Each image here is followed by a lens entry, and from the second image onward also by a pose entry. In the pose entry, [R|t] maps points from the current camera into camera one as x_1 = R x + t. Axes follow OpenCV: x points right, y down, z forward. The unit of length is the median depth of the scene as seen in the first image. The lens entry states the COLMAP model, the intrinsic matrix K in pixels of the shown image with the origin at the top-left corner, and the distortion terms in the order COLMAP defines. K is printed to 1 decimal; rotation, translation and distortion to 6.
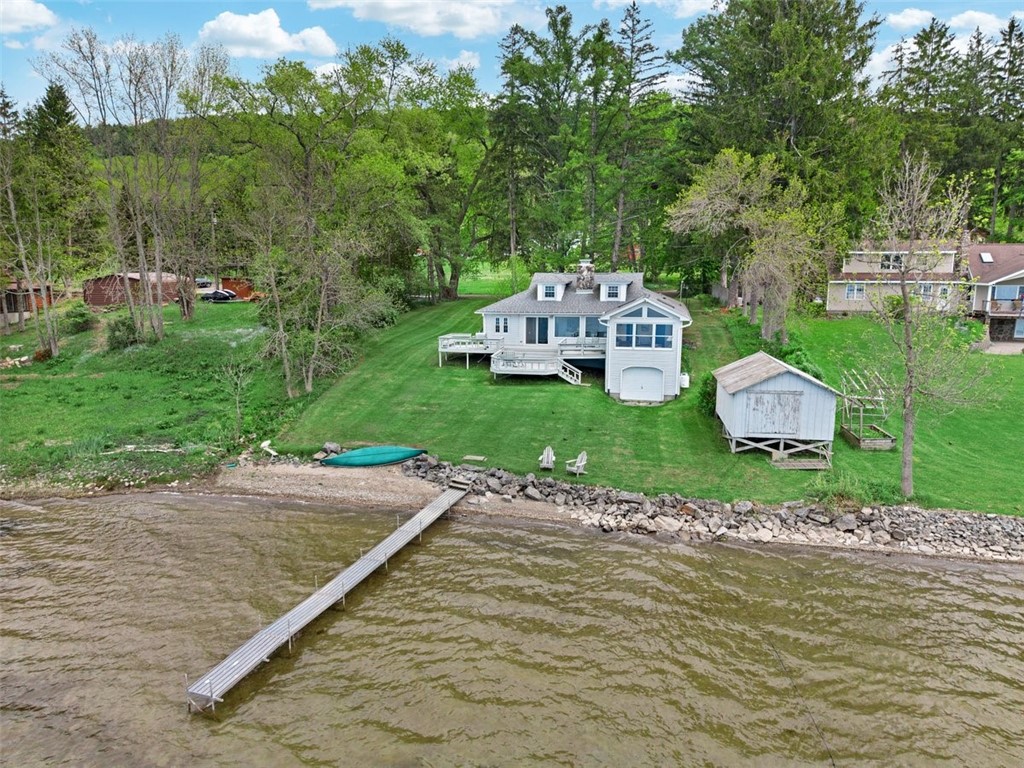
lens RADIAL K [[679.2, 0, 512.6], [0, 679.2, 402.4], [0, 0, 1]] dist [0.071639, -0.062805]
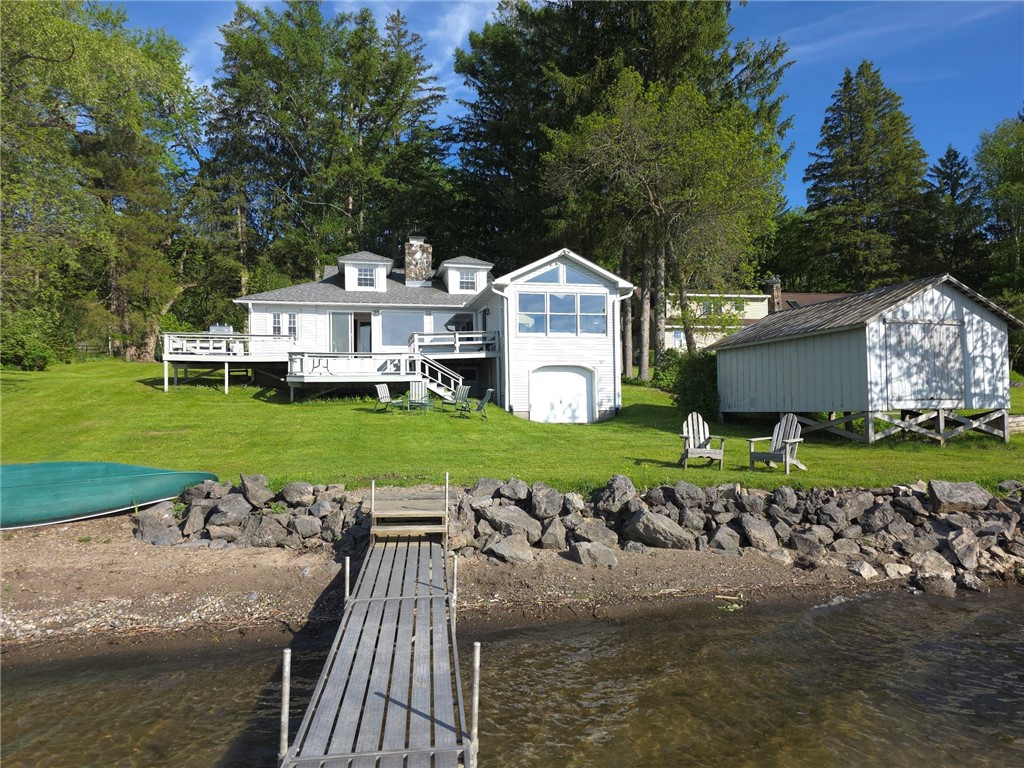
lens RADIAL K [[679.2, 0, 512.6], [0, 679.2, 402.4], [0, 0, 1]] dist [0.071639, -0.062805]
pose [[0.899656, -0.006247, 0.436554, -0.109015], [0.097078, 0.977729, -0.186069, 0.085174], [-0.425670, 0.209778, 0.880226, 0.485636]]
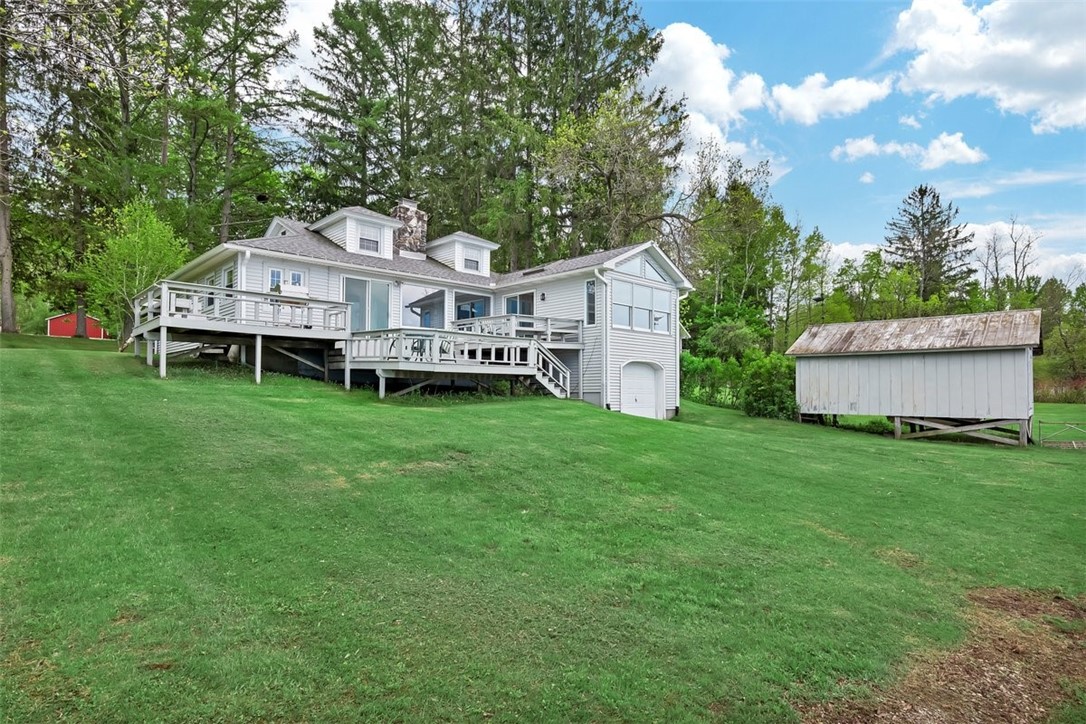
lens RADIAL K [[564.3, 0, 542.7], [0, 564.3, 390.4], [0, 0, 1]] dist [0.000769, 0.000089]
pose [[0.544620, 0.003970, 0.838673, -0.249739], [0.158069, 0.981581, -0.107294, 0.009477], [-0.823652, 0.191003, 0.533962, 0.799134]]
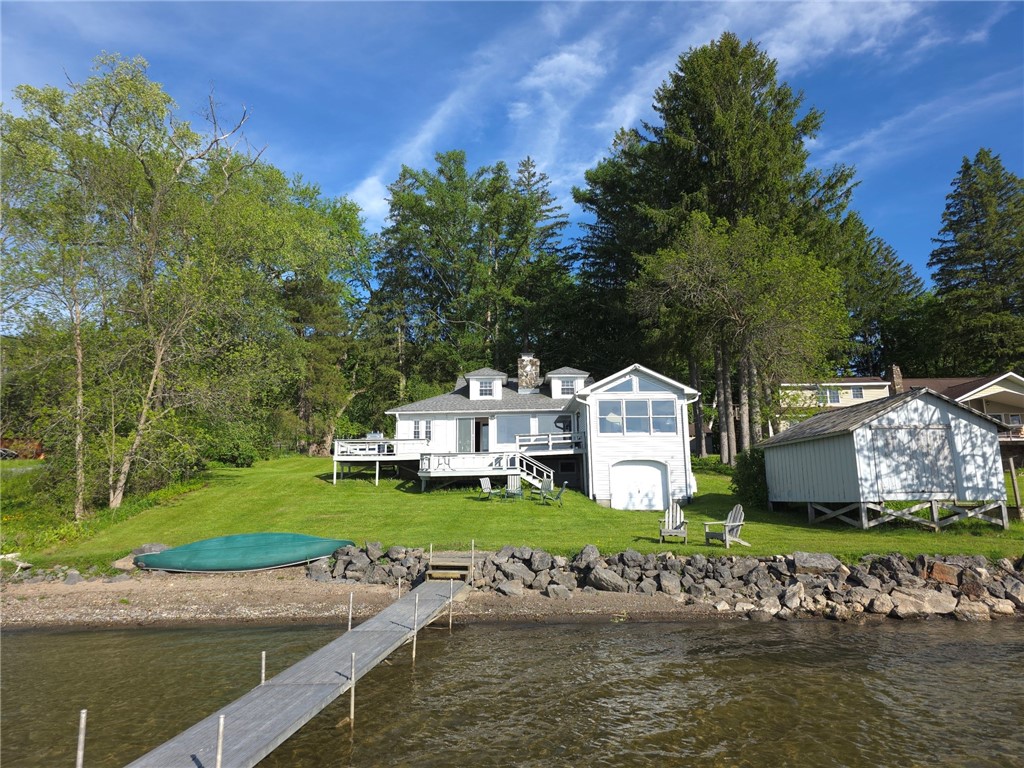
lens RADIAL K [[692.5, 0, 512.0], [0, 692.5, 384.0], [0, 0, 1]] dist [0.095575, -0.107060]
pose [[0.975321, 0.022812, 0.219610, -0.098604], [0.055545, 0.937308, -0.344046, 0.113721], [-0.213691, 0.347754, 0.912909, 0.327512]]
